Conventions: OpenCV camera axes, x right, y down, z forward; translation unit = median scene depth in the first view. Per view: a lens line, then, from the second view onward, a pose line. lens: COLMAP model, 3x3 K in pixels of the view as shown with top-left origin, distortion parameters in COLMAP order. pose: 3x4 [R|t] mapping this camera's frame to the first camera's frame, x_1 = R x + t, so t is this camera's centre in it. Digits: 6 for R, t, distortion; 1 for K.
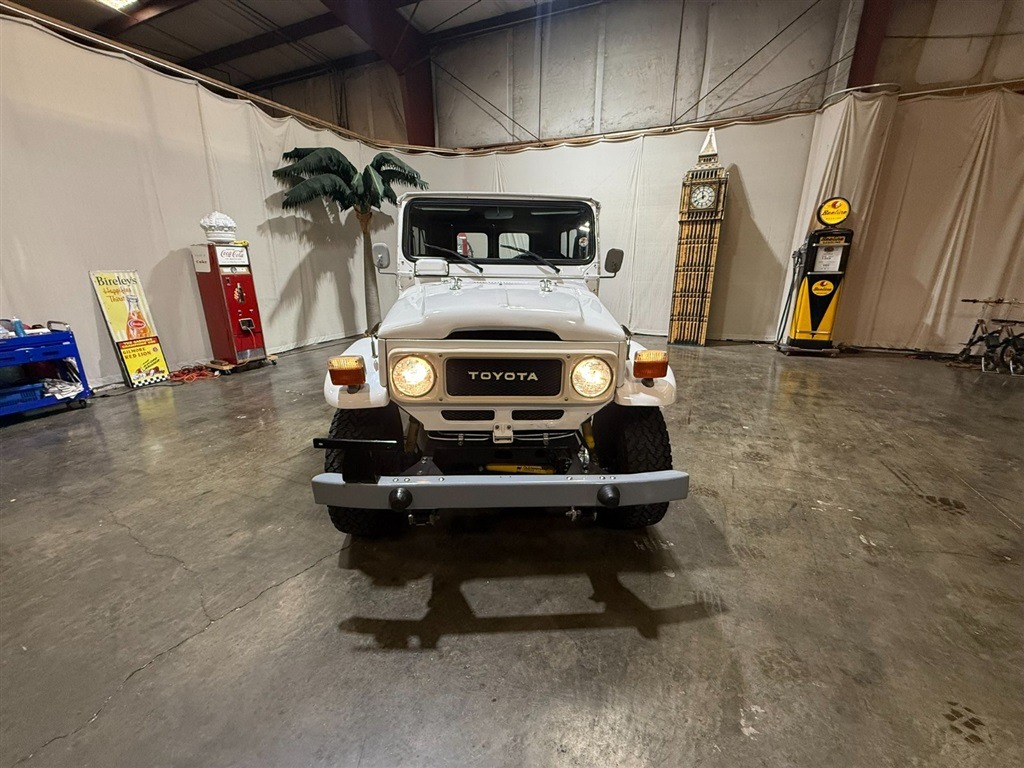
lens RADIAL K [[407.0, 0, 507.6], [0, 407.0, 384.8], [0, 0, 1]] dist [-0.000555, 0.000082]
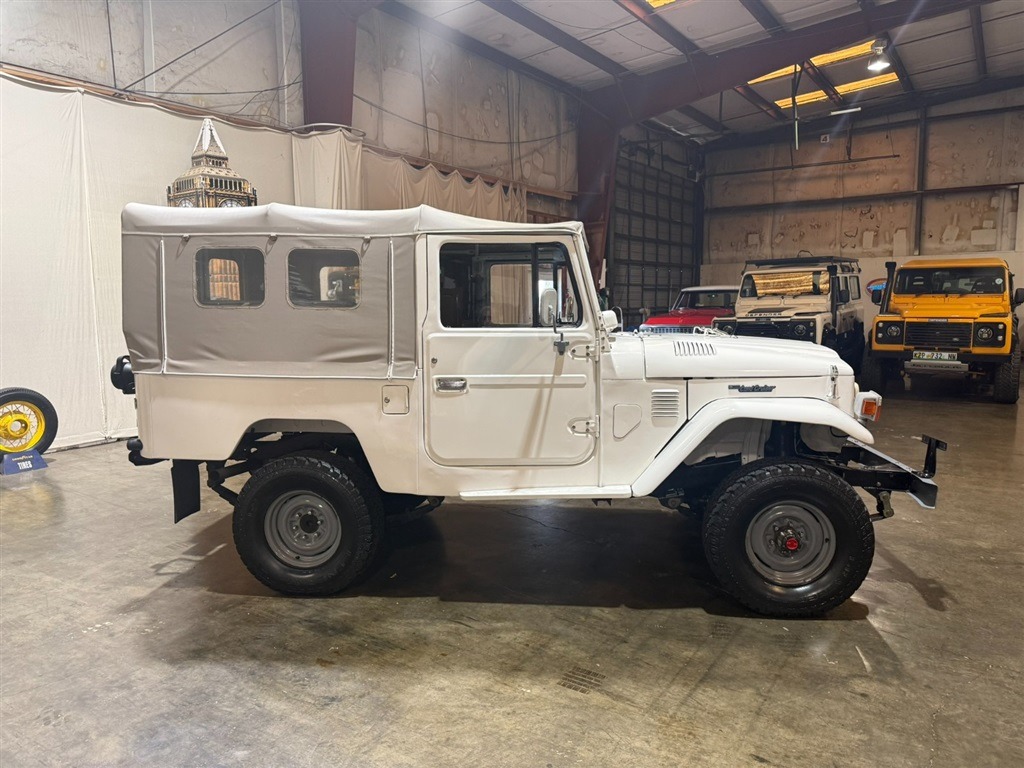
lens RADIAL K [[722.5, 0, 512.0], [0, 722.5, 384.0], [0, 0, 1]] dist [0.040160, -0.047616]
pose [[0.169169, -0.117445, 0.978565, -0.887437], [0.292839, 0.954026, 0.063875, -0.179993], [-0.941078, 0.275756, 0.195784, 0.538505]]
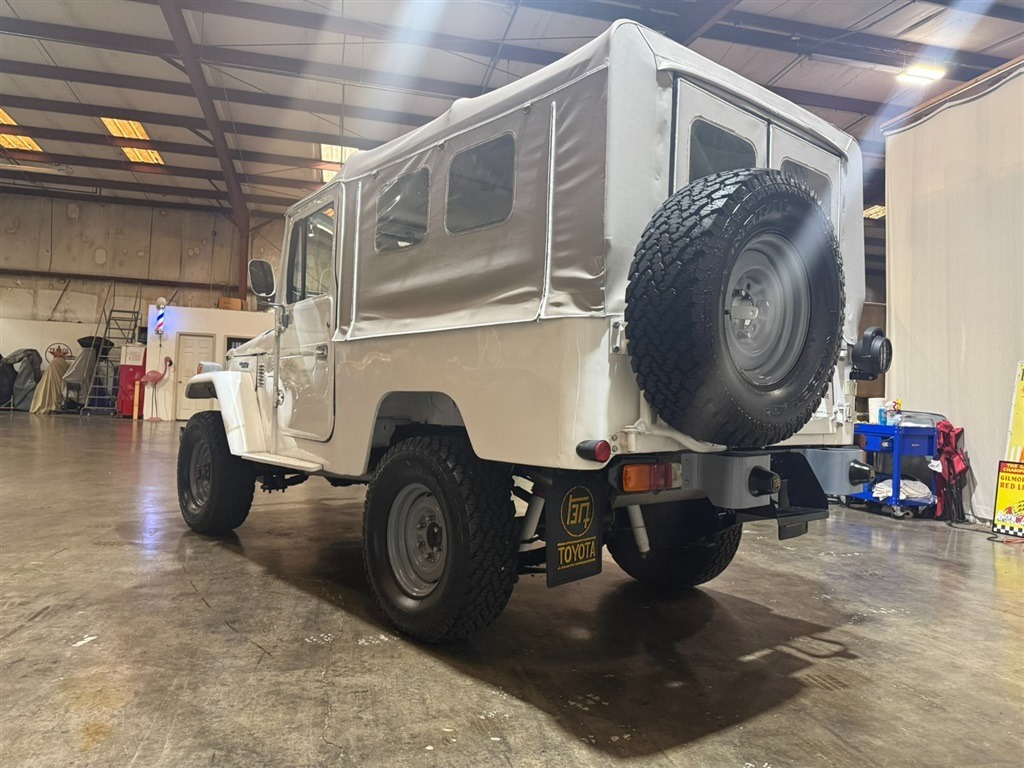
lens RADIAL K [[719.1, 0, 516.9], [0, 719.1, 385.1], [0, 0, 1]] dist [0.041470, -0.046134]
pose [[-0.785124, -0.039012, -0.618108, 0.413859], [-0.214158, 0.953551, 0.211841, -0.301024], [0.581134, 0.298694, -0.757011, 1.376986]]
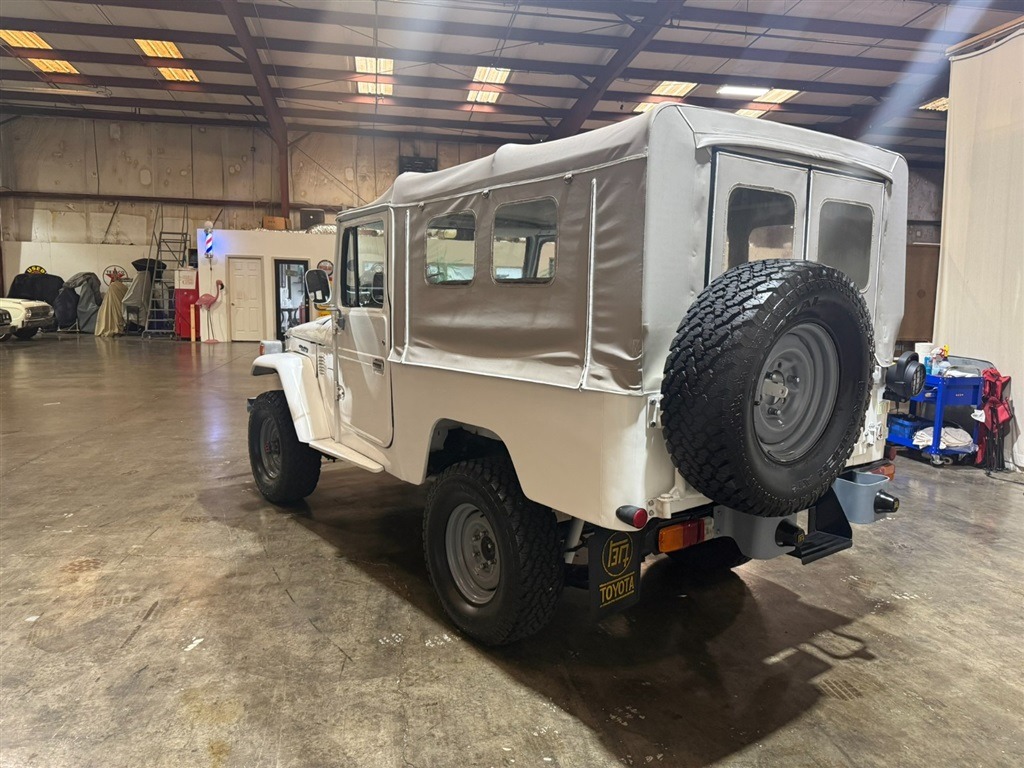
lens RADIAL K [[719.1, 0, 516.9], [0, 719.1, 385.1], [0, 0, 1]] dist [0.041470, -0.046134]
pose [[-0.820767, 0.059989, -0.568105, 0.438282], [-0.182353, 0.914932, 0.360065, -0.415029], [0.541377, 0.399125, -0.740007, 1.367844]]
